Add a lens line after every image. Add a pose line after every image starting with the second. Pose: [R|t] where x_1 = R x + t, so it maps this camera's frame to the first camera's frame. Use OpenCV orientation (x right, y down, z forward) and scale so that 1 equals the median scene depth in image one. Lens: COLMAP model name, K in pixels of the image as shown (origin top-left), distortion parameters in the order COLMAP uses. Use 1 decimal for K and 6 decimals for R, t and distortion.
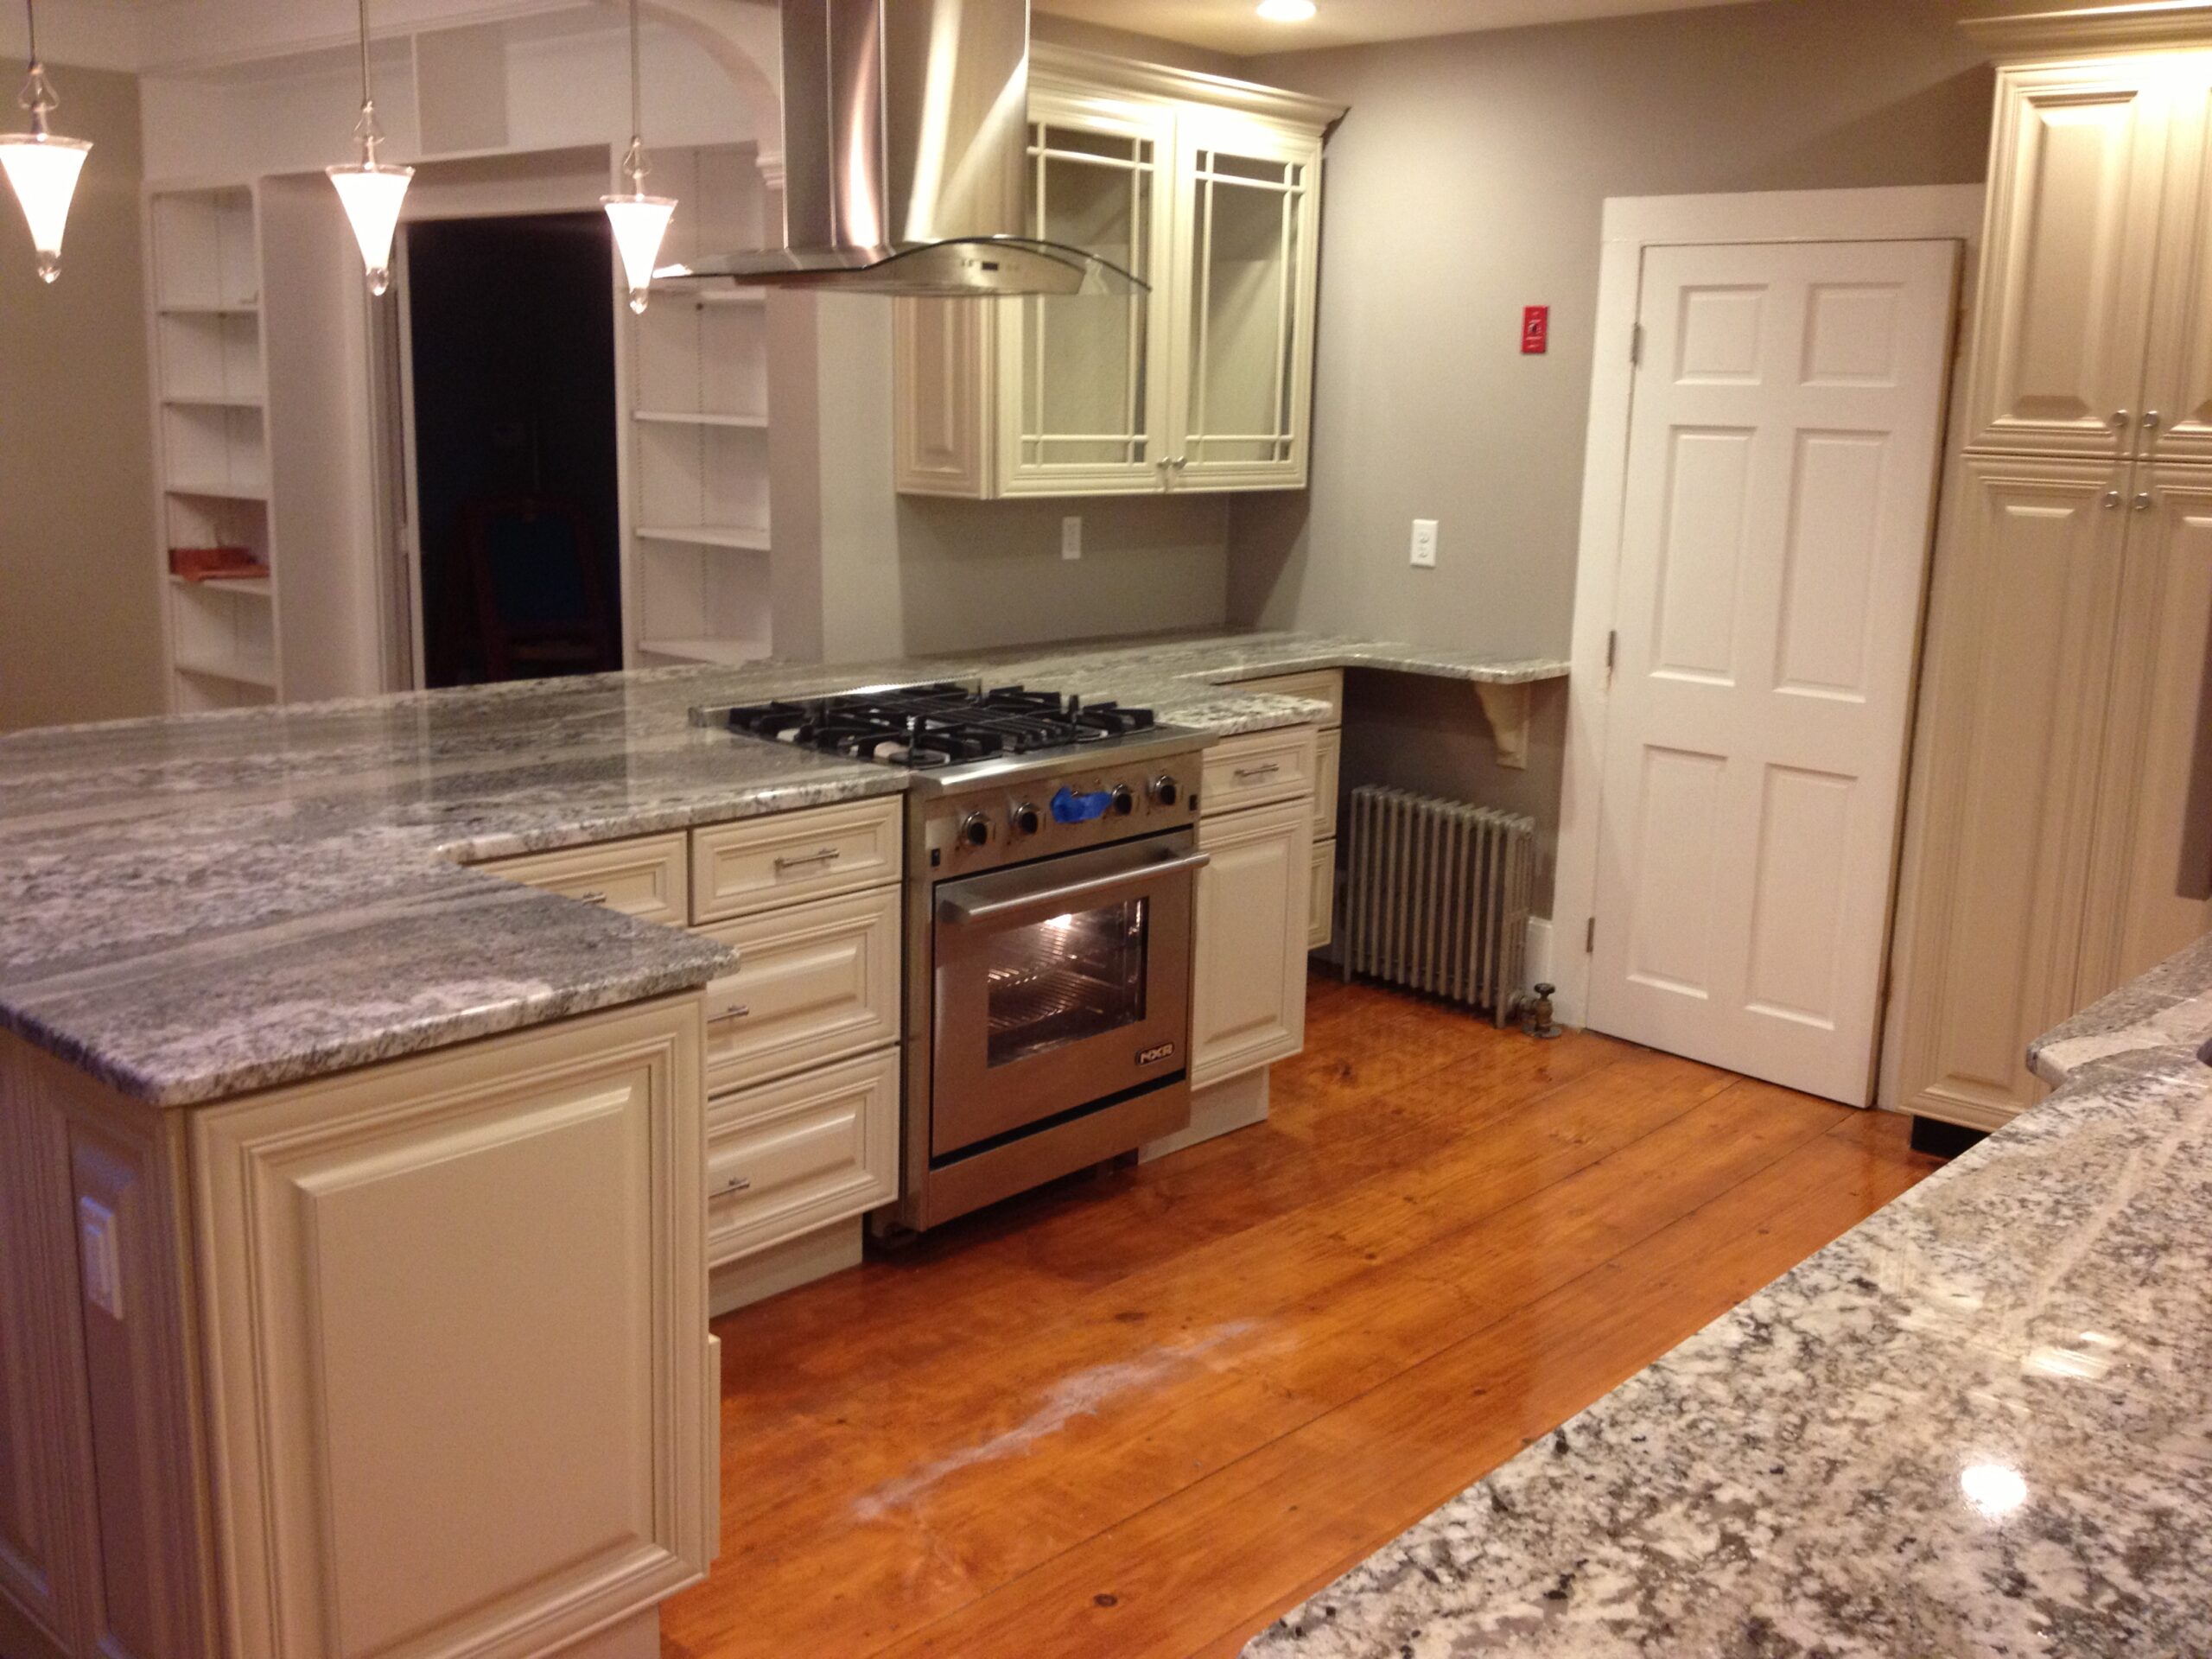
lens RADIAL K [[2065.3, 0, 1120.9], [0, 2065.3, 798.0], [0, 0, 1]] dist [0.207279, -0.462567]
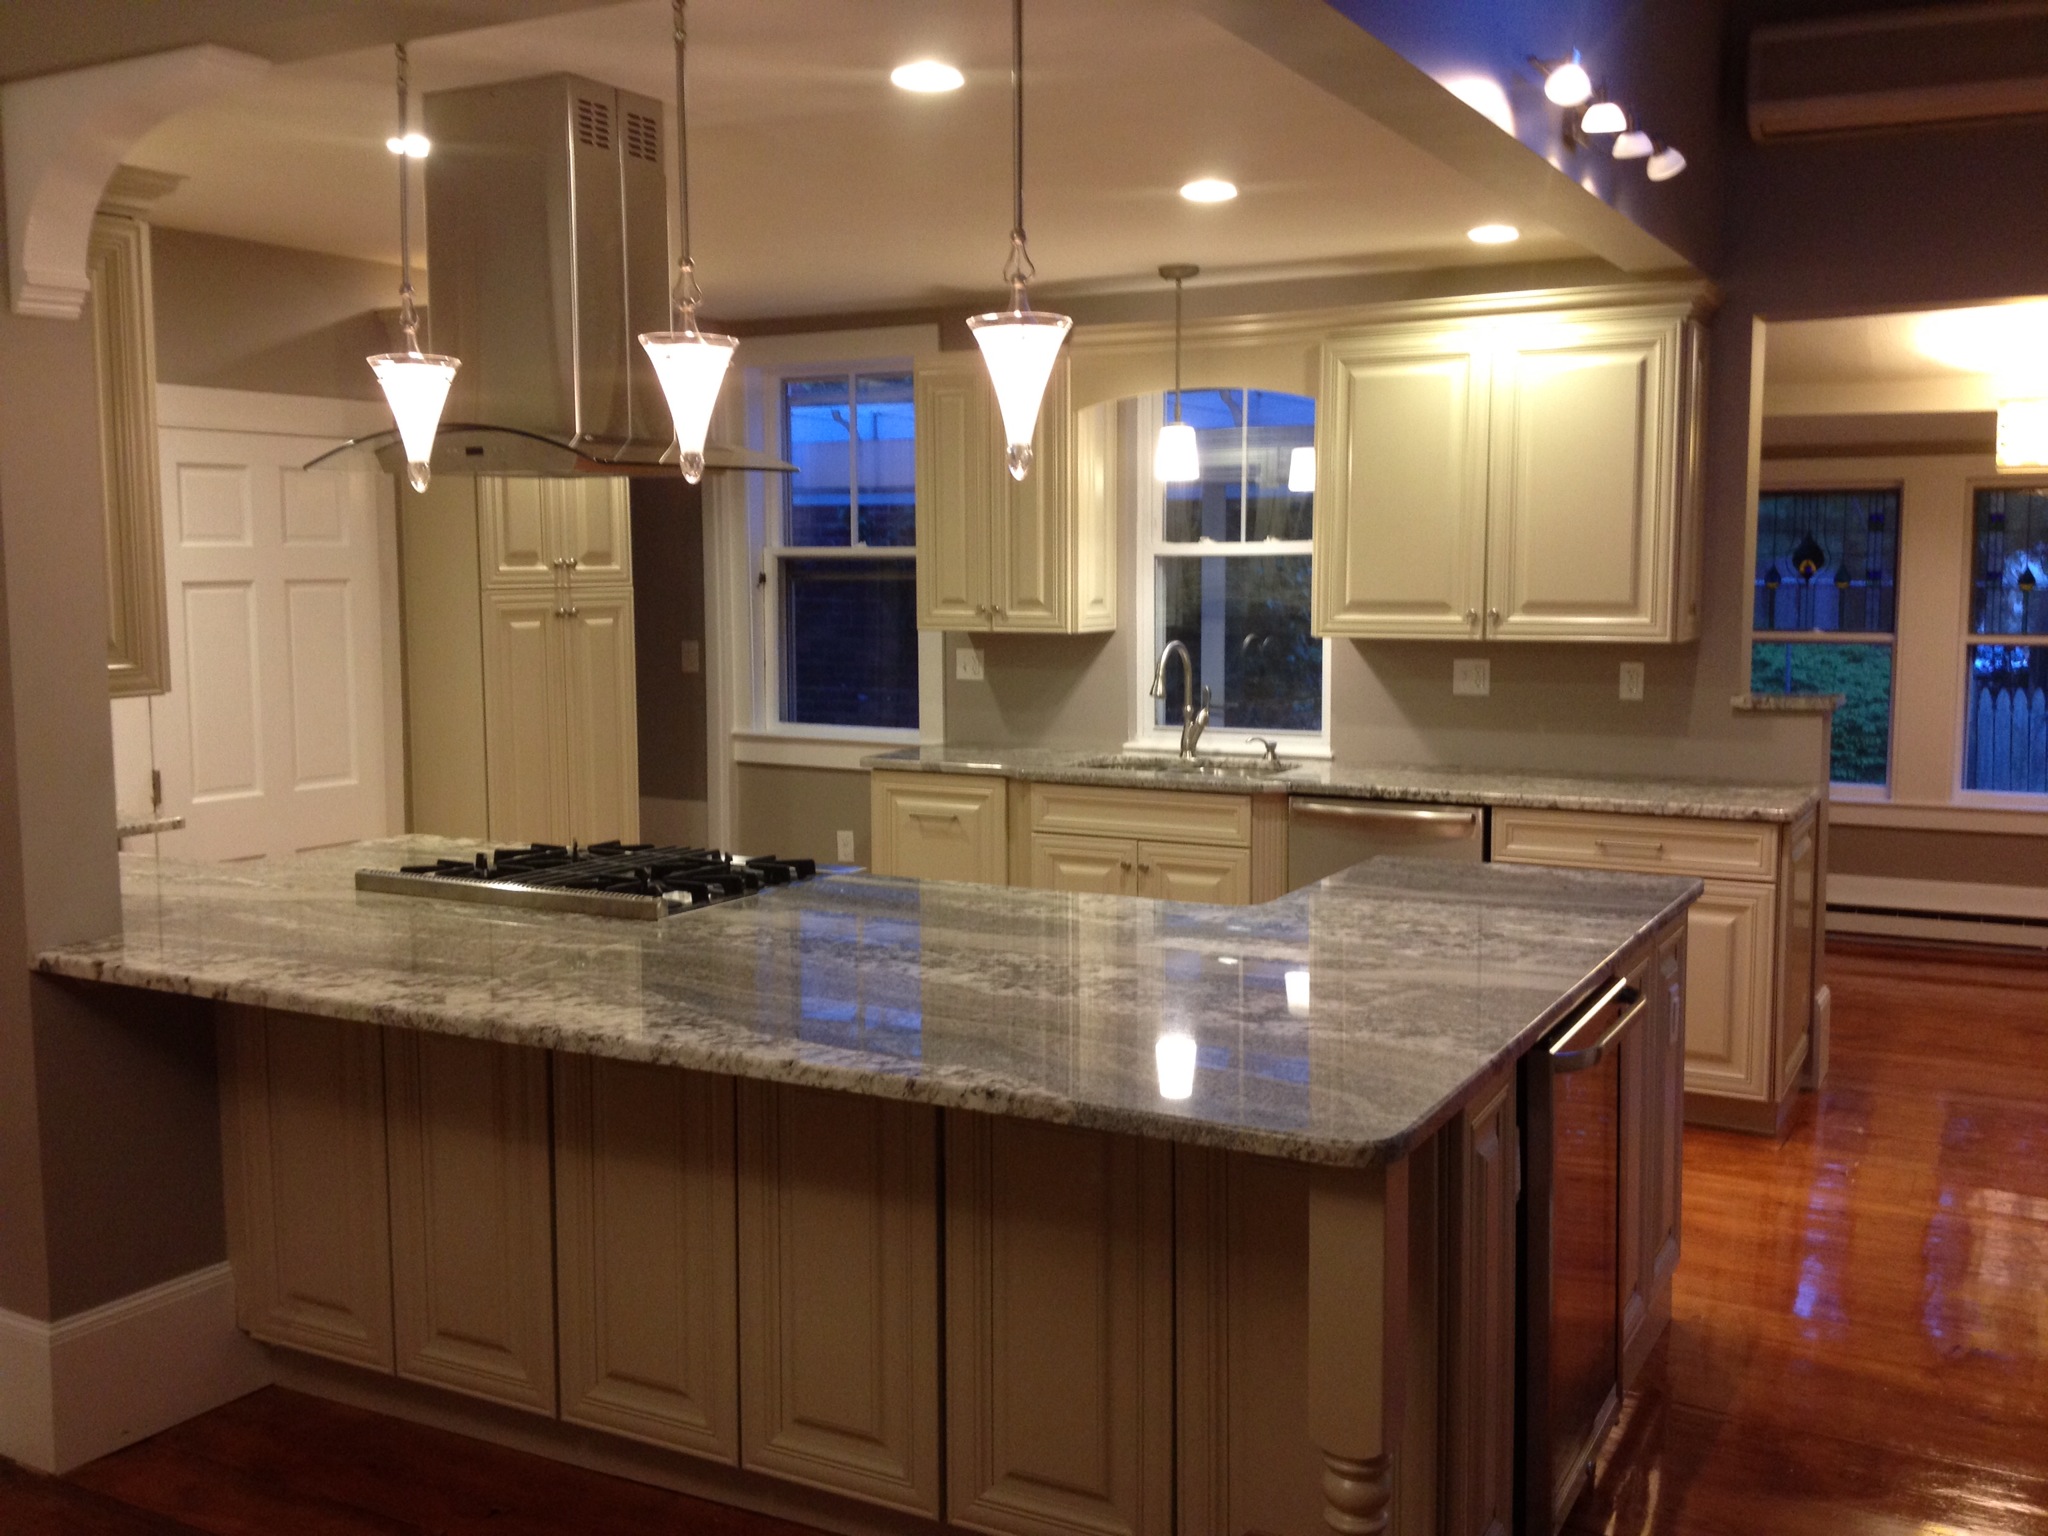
lens RADIAL K [[1912.2, 0, 1037.8], [0, 1912.2, 738.8], [0, 0, 1]] dist [0.207279, -0.462567]
pose [[-0.233555, -0.118496, 0.965096, -1.067767], [0.189948, 0.967863, 0.164803, -0.223099], [-0.953610, 0.221809, -0.203541, 0.972424]]
